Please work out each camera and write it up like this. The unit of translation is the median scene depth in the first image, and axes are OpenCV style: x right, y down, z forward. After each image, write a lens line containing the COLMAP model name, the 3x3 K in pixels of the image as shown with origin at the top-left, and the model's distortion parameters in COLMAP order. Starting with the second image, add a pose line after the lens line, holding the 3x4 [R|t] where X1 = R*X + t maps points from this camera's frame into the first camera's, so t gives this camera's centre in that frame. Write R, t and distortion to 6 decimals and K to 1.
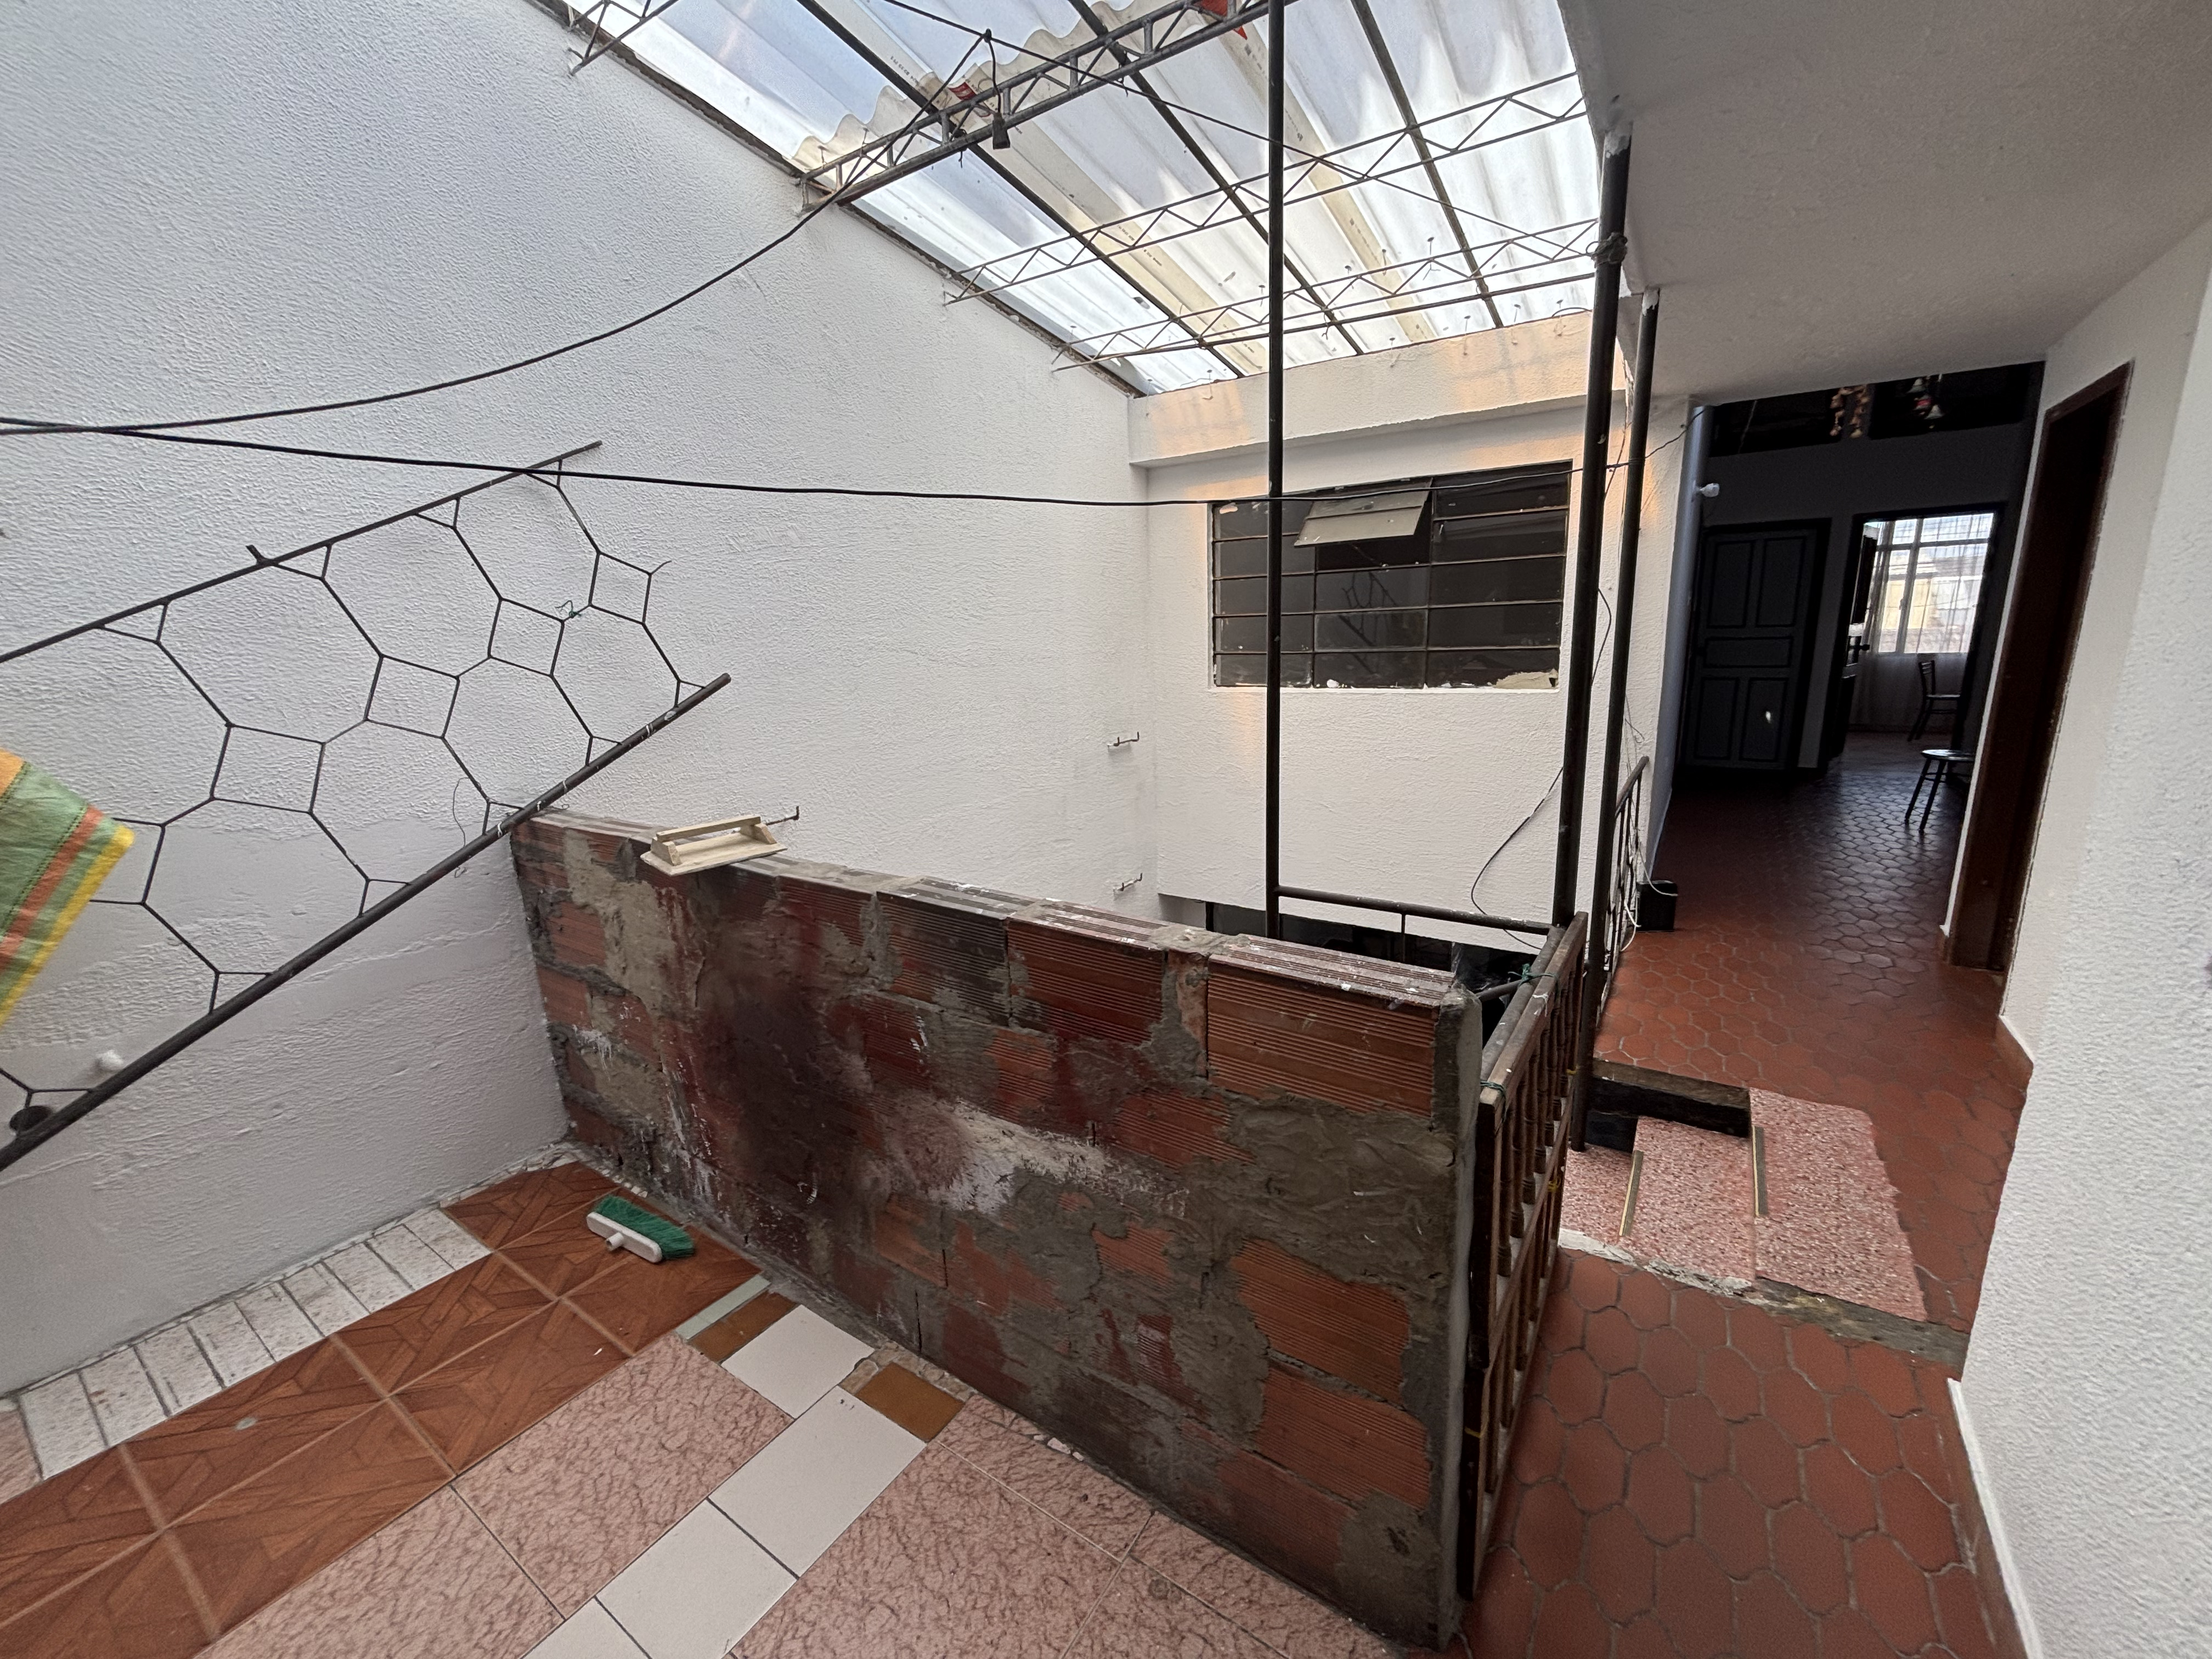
lens RADIAL K [[887.4, 0, 1087.2], [0, 887.4, 841.7], [0, 0, 1]] dist [0.001619, -0.000450]
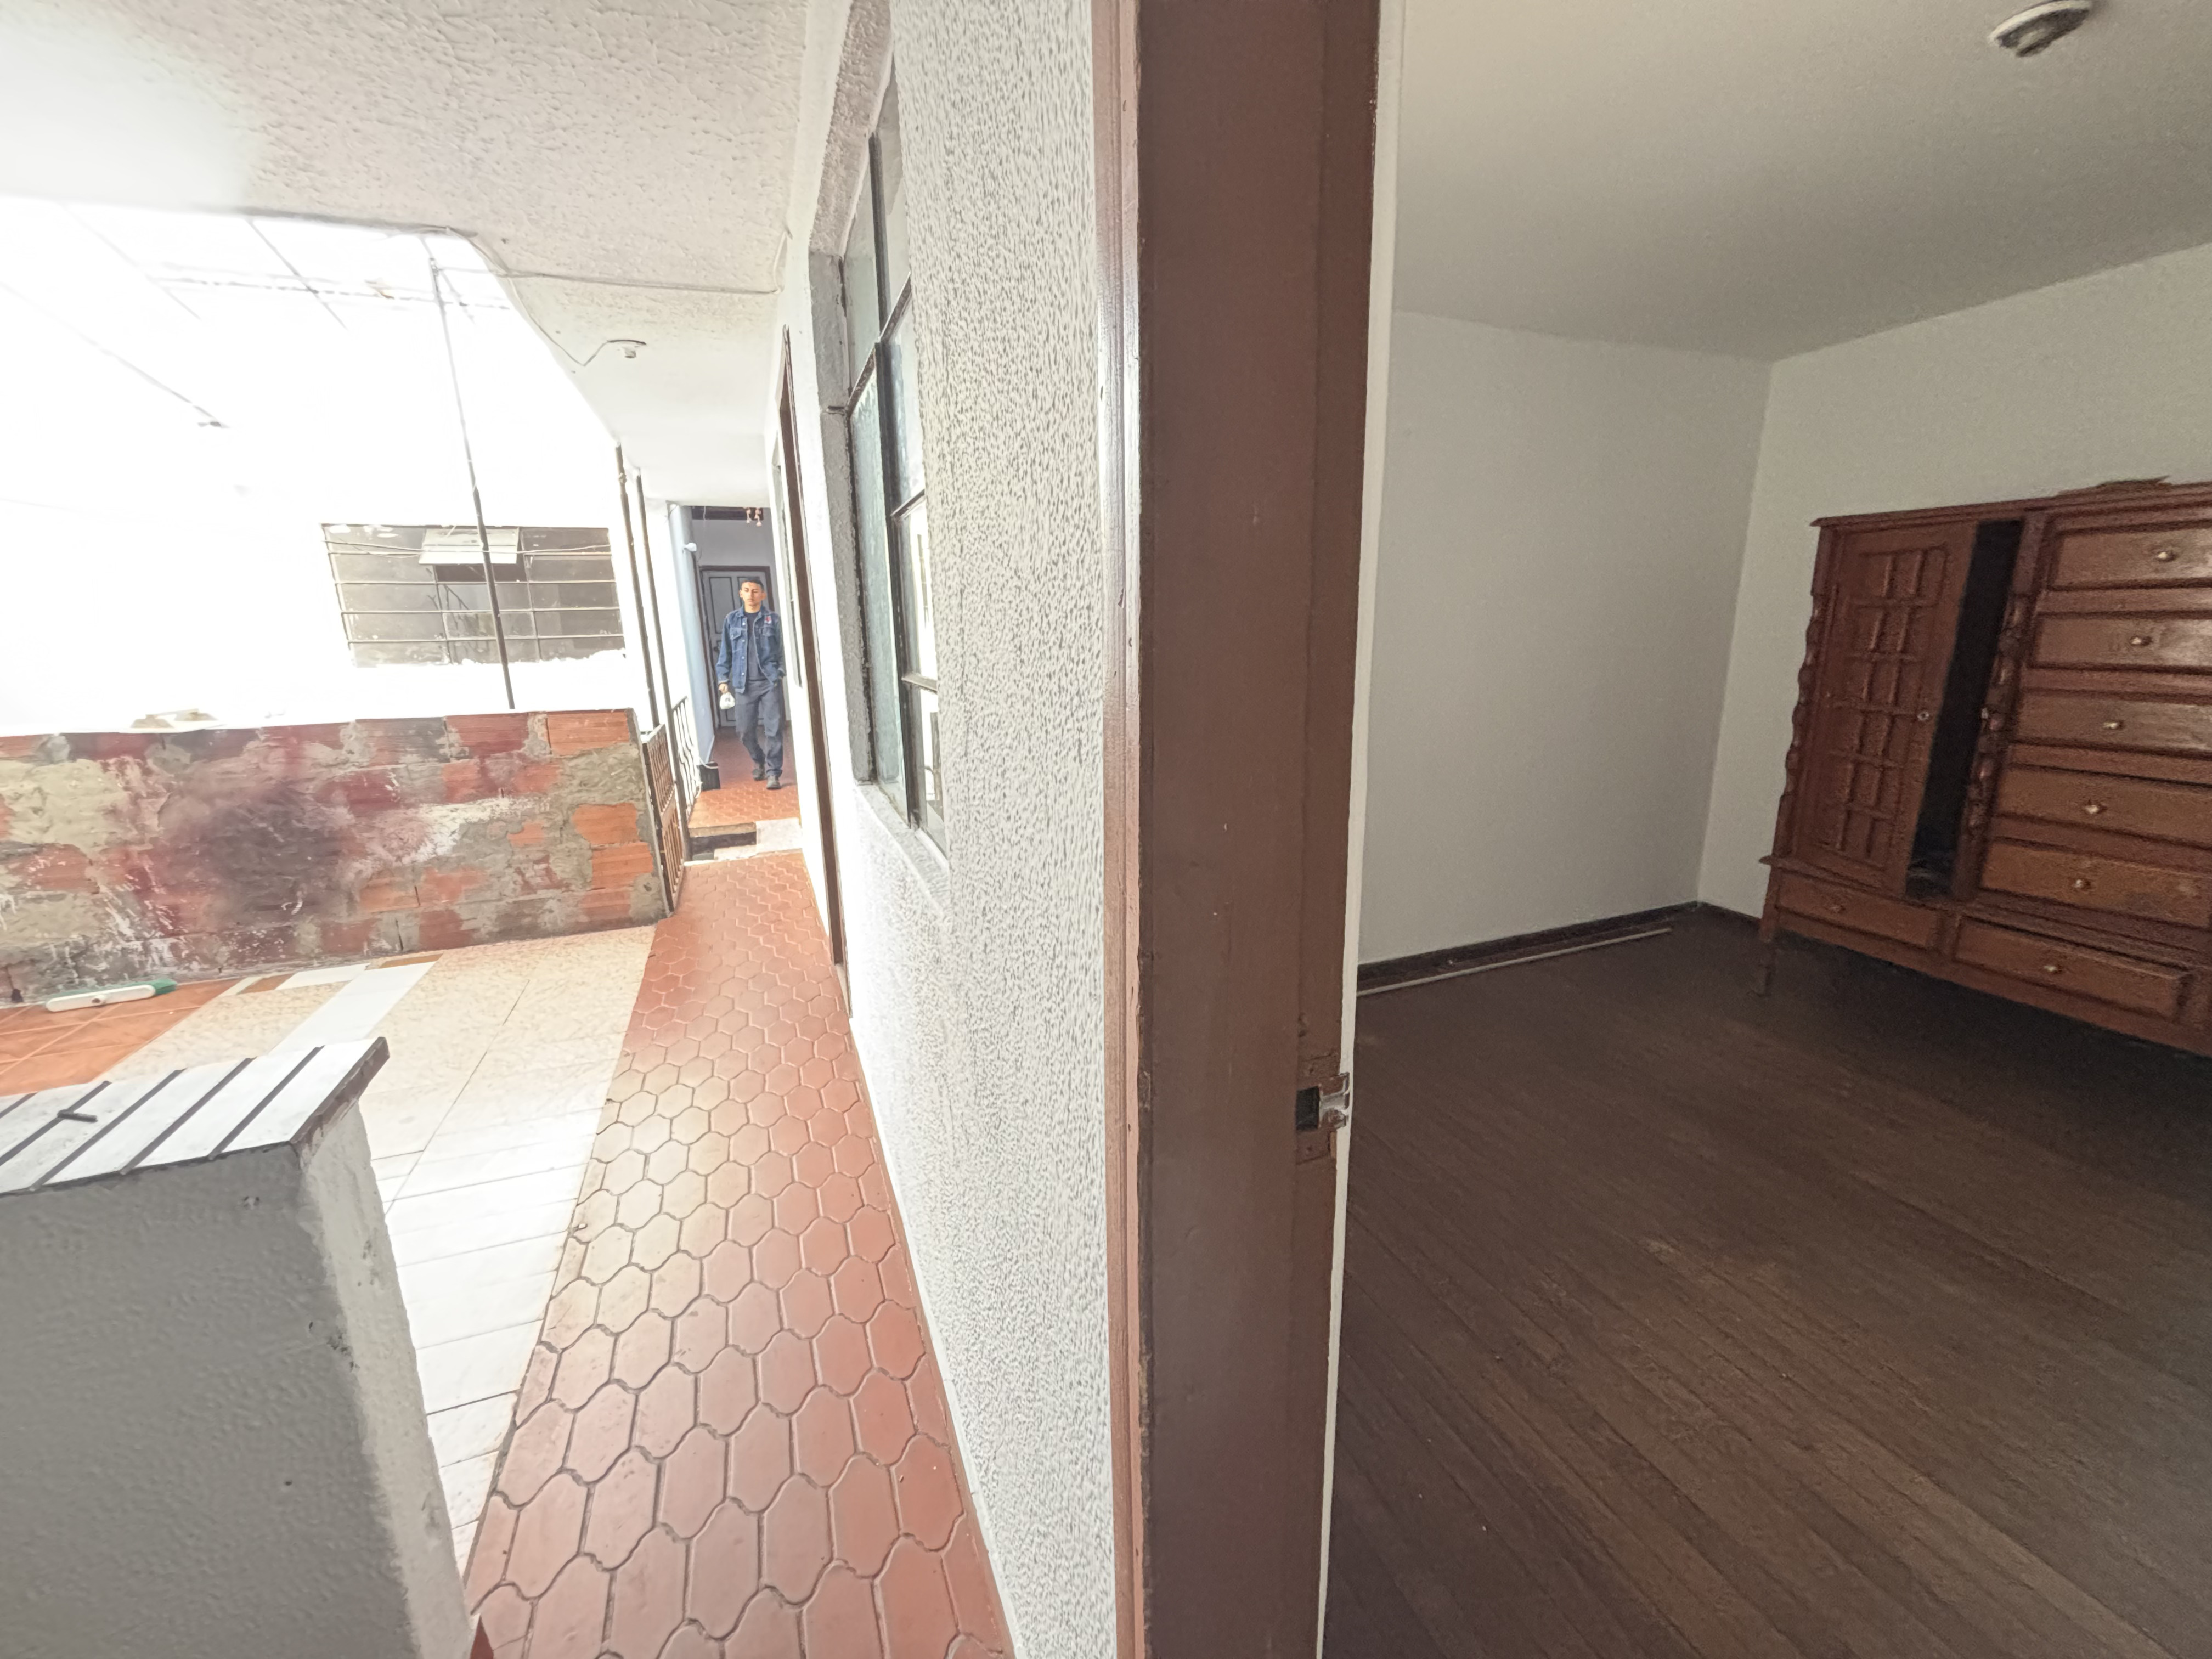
lens RADIAL K [[887.4, 0, 1109.0], [0, 887.4, 825.3], [0, 0, 1]] dist [0.001619, -0.000450]
pose [[0.552029, -0.161618, 0.818012, -1.008891], [0.190287, 0.979566, 0.065124, 0.506699], [-0.811822, 0.119706, 0.571503, -1.702294]]
